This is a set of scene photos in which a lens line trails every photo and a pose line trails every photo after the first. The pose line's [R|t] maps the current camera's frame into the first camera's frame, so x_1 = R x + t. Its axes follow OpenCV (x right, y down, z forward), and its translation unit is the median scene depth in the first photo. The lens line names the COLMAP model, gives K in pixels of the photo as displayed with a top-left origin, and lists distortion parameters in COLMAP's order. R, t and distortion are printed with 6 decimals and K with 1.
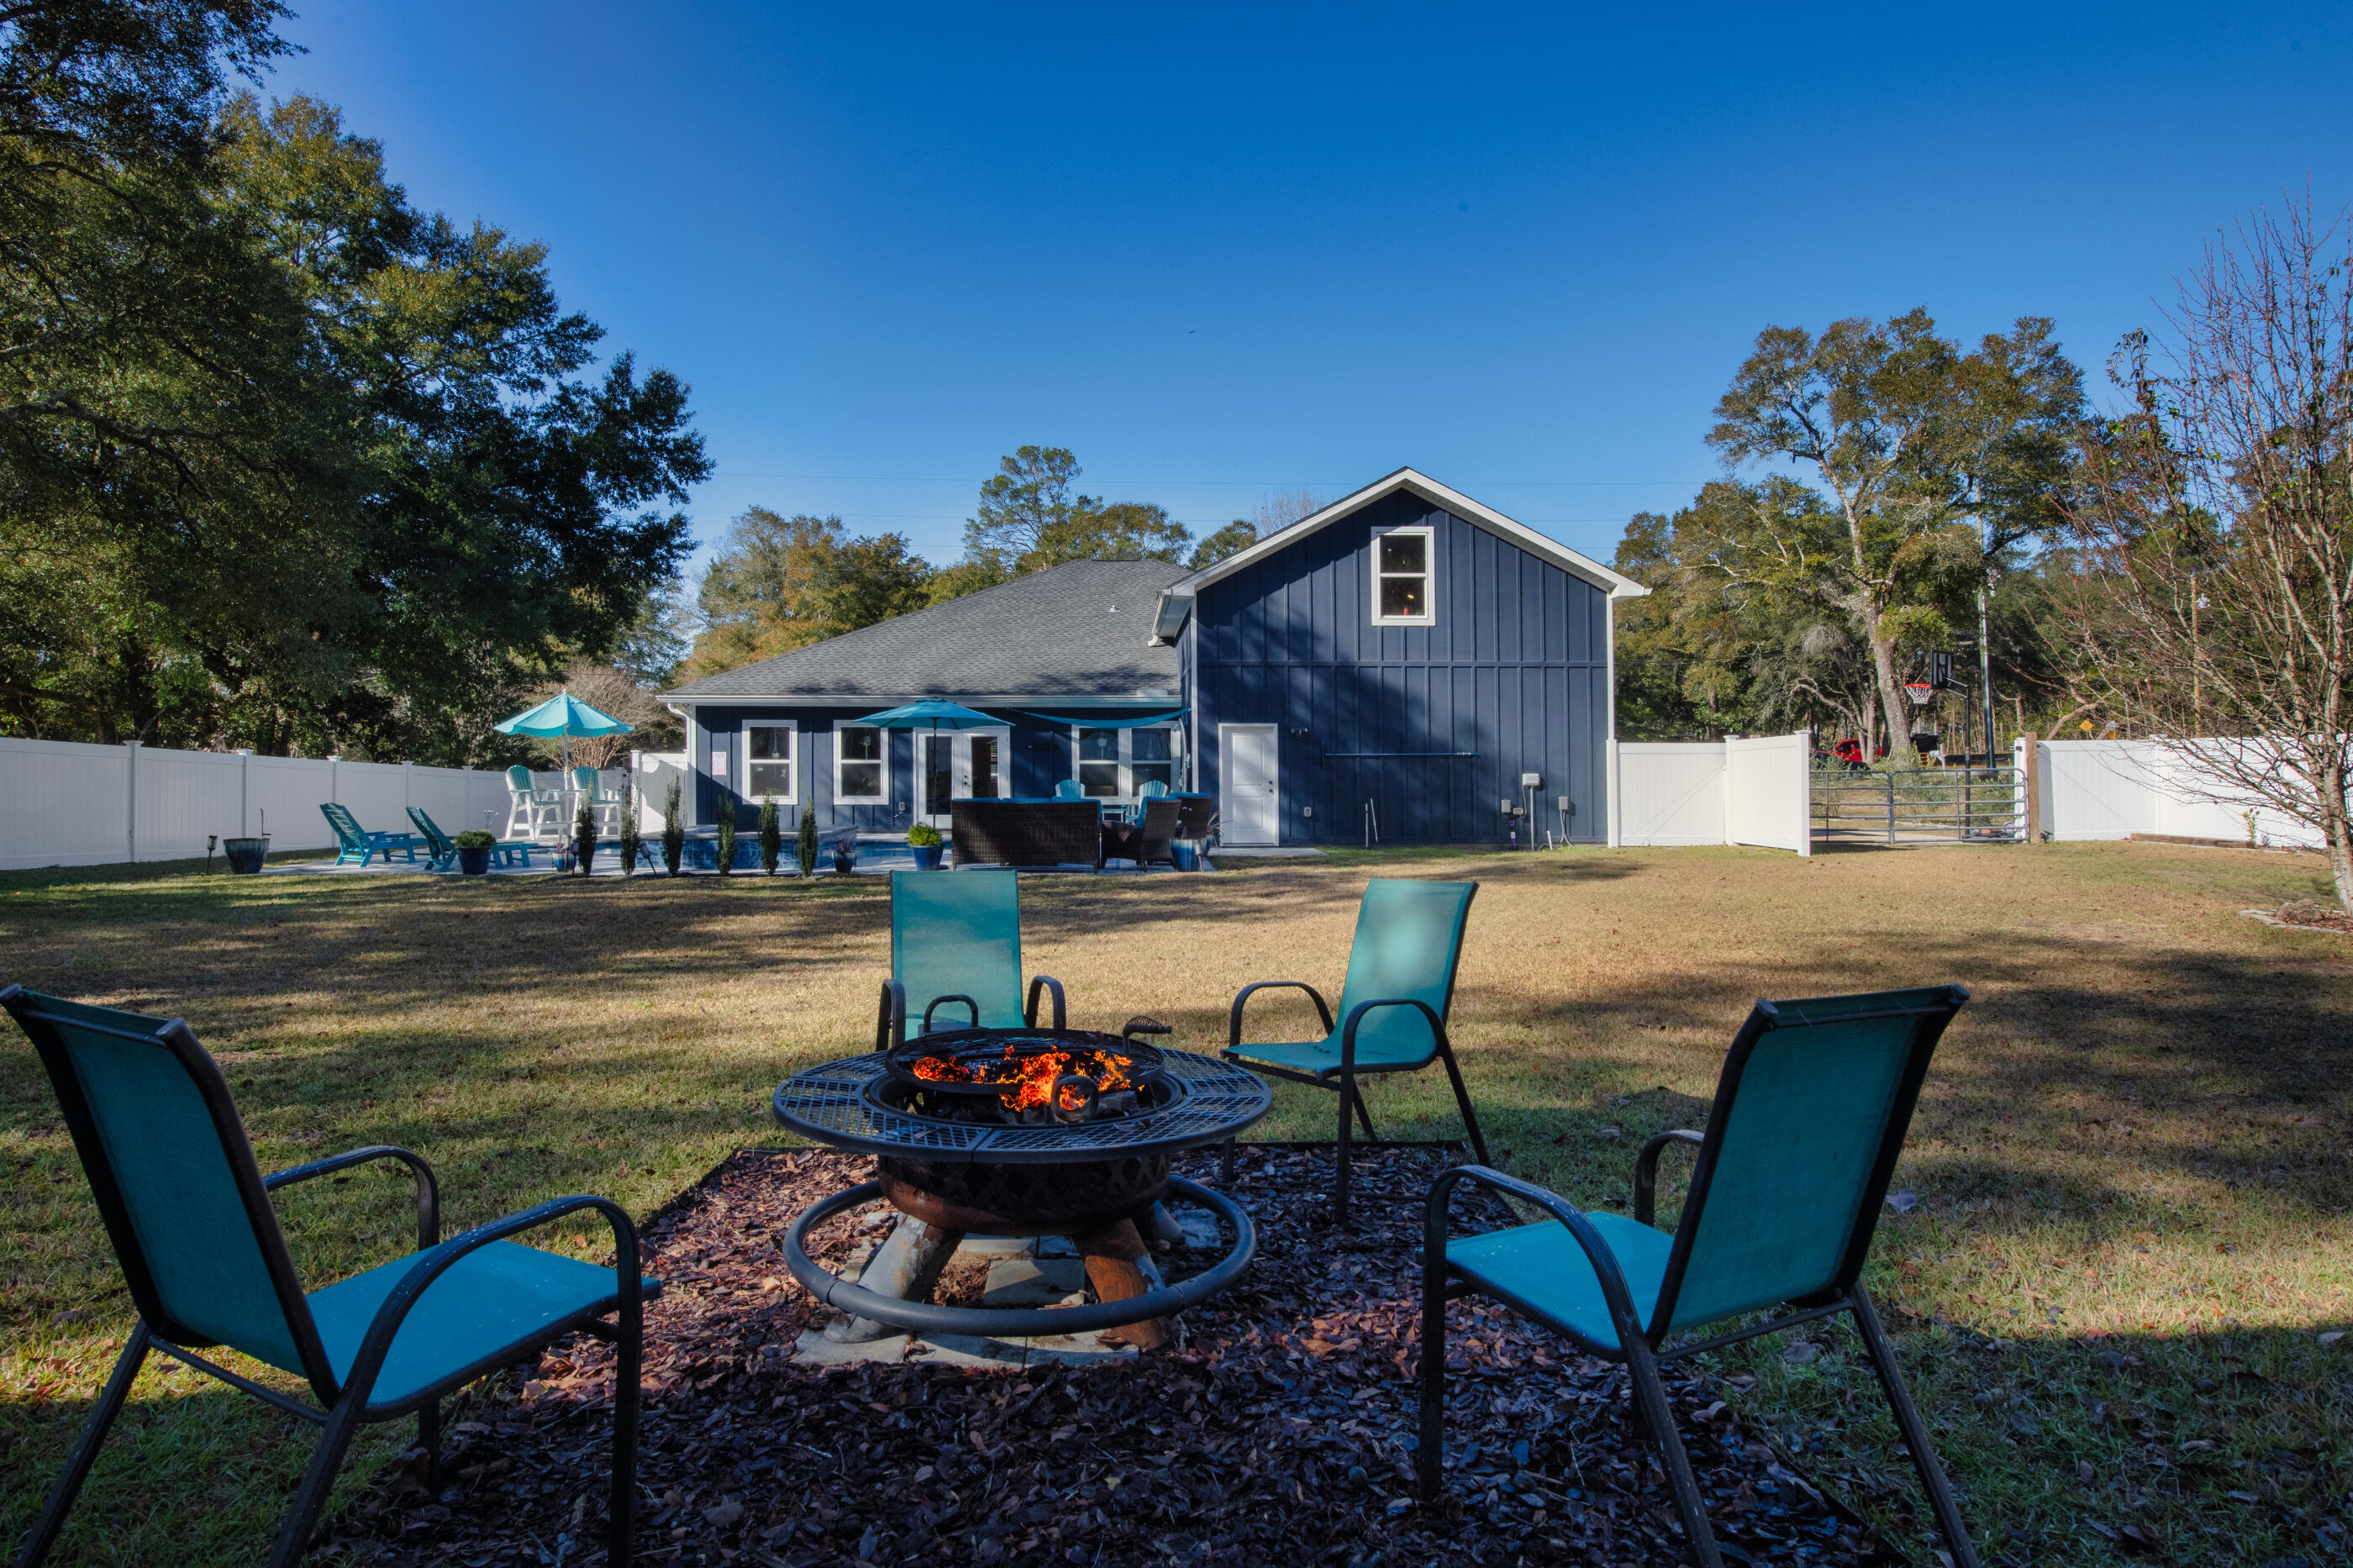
lens RADIAL K [[1291.9, 0, 1133.1], [0, 1291.9, 806.2], [0, 0, 1]] dist [0.044774, -0.001796]
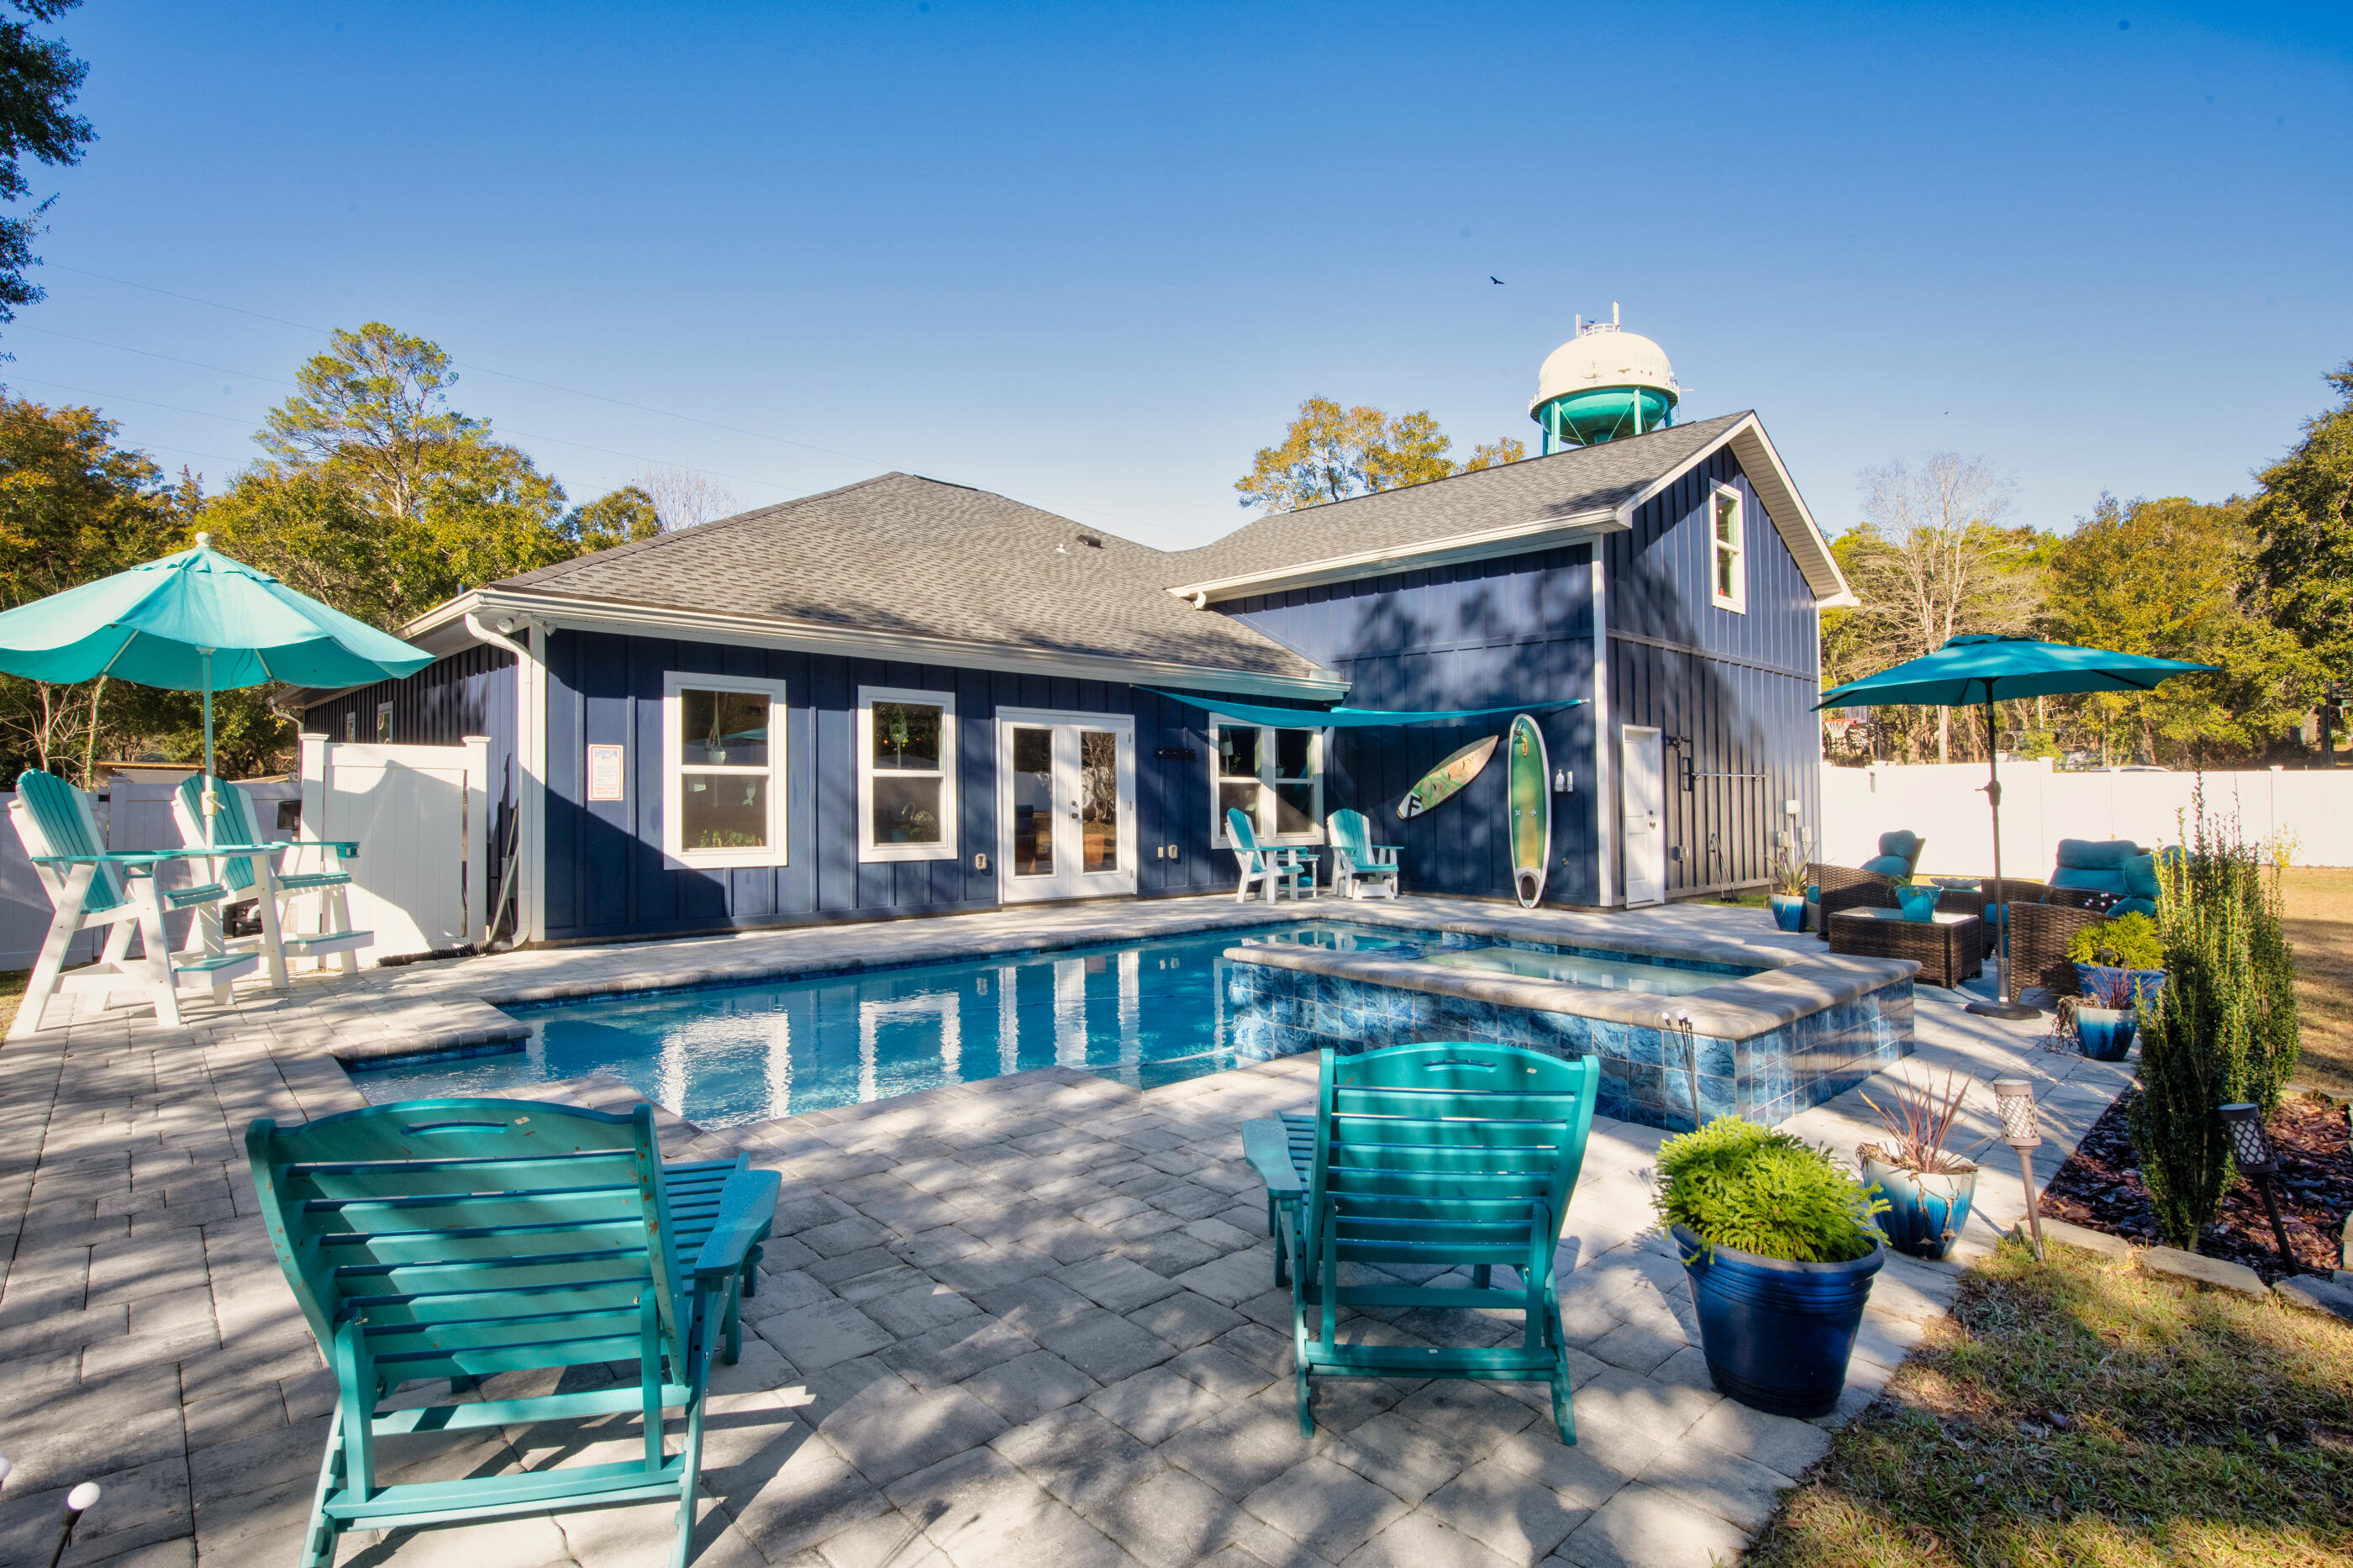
lens RADIAL K [[1126.3, 0, 1079.3], [0, 1126.3, 792.0], [0, 0, 1]] dist [-0.017160, -0.000217]
pose [[0.731876, 0.004595, 0.681422, -0.454106], [0.011359, 0.999756, -0.018942, -0.018658], [-0.681343, 0.021604, 0.731645, 0.644780]]
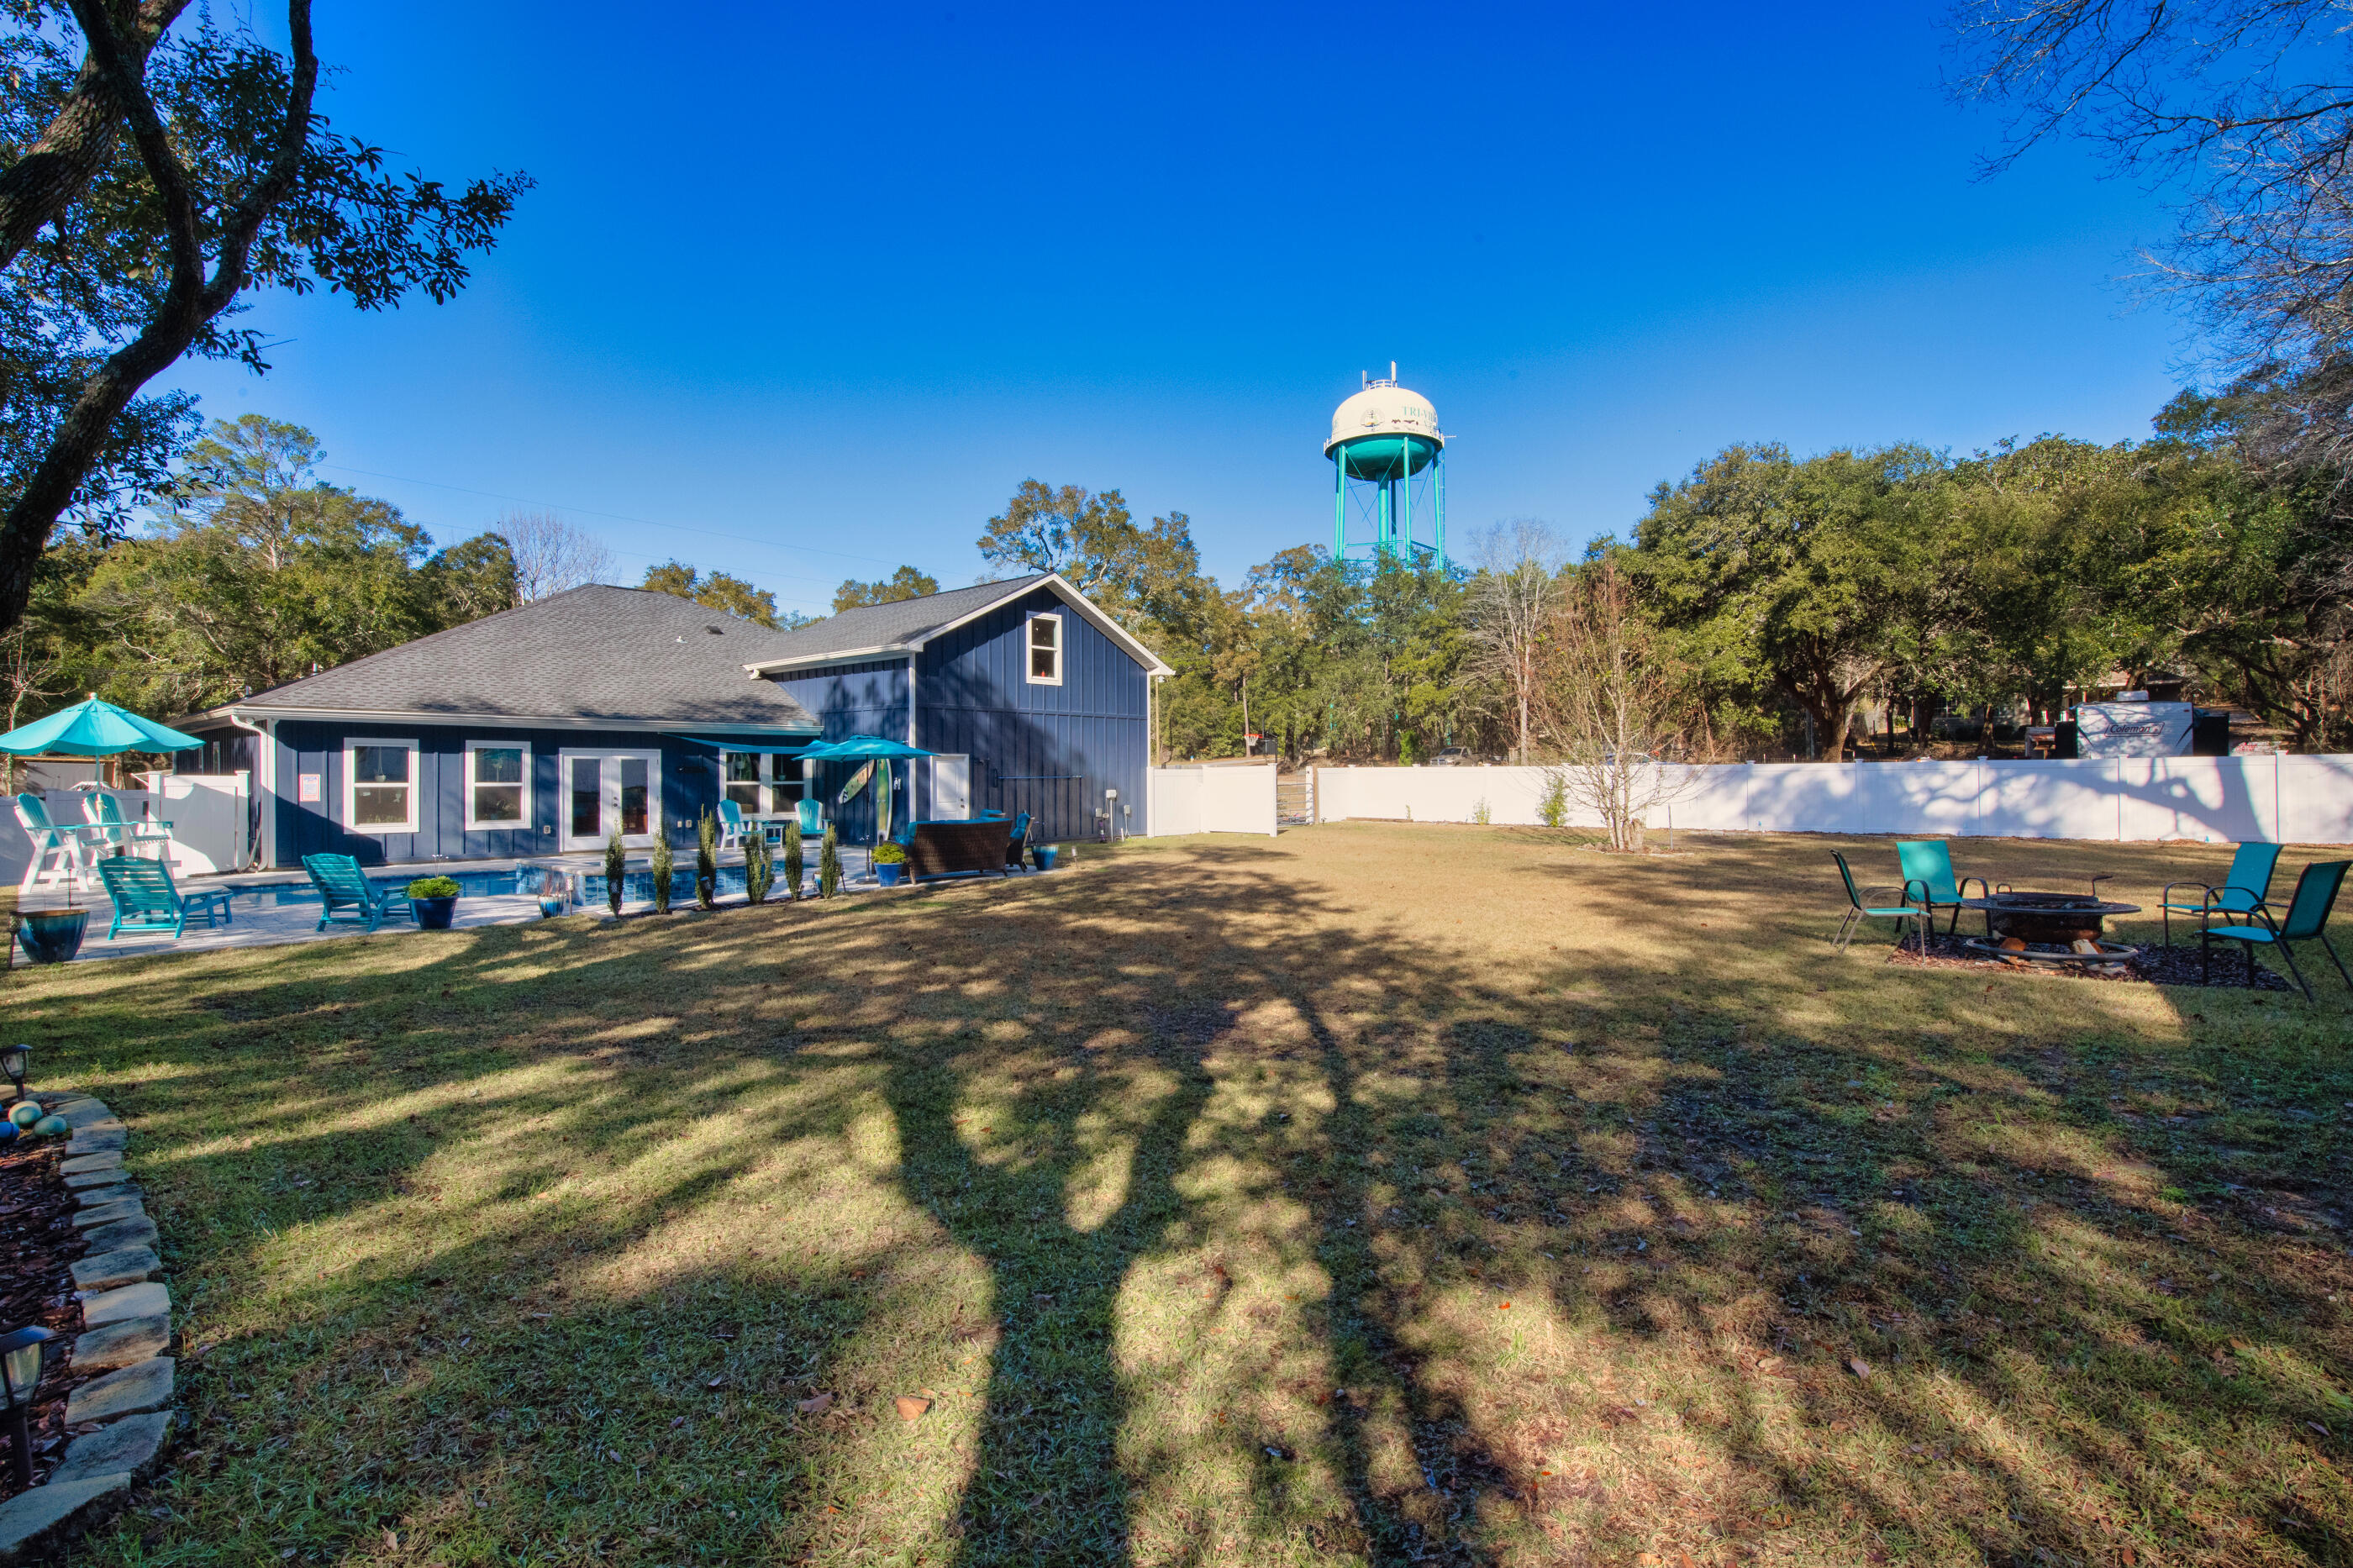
lens RADIAL K [[1134.6, 0, 1167.1], [0, 1134.6, 755.4], [0, 0, 1]] dist [0.001003, -0.001087]
pose [[0.668757, 0.010650, 0.743405, -0.500864], [0.023232, 0.999110, -0.035212, -0.014998], [-0.743118, 0.040819, 0.667914, 0.082619]]
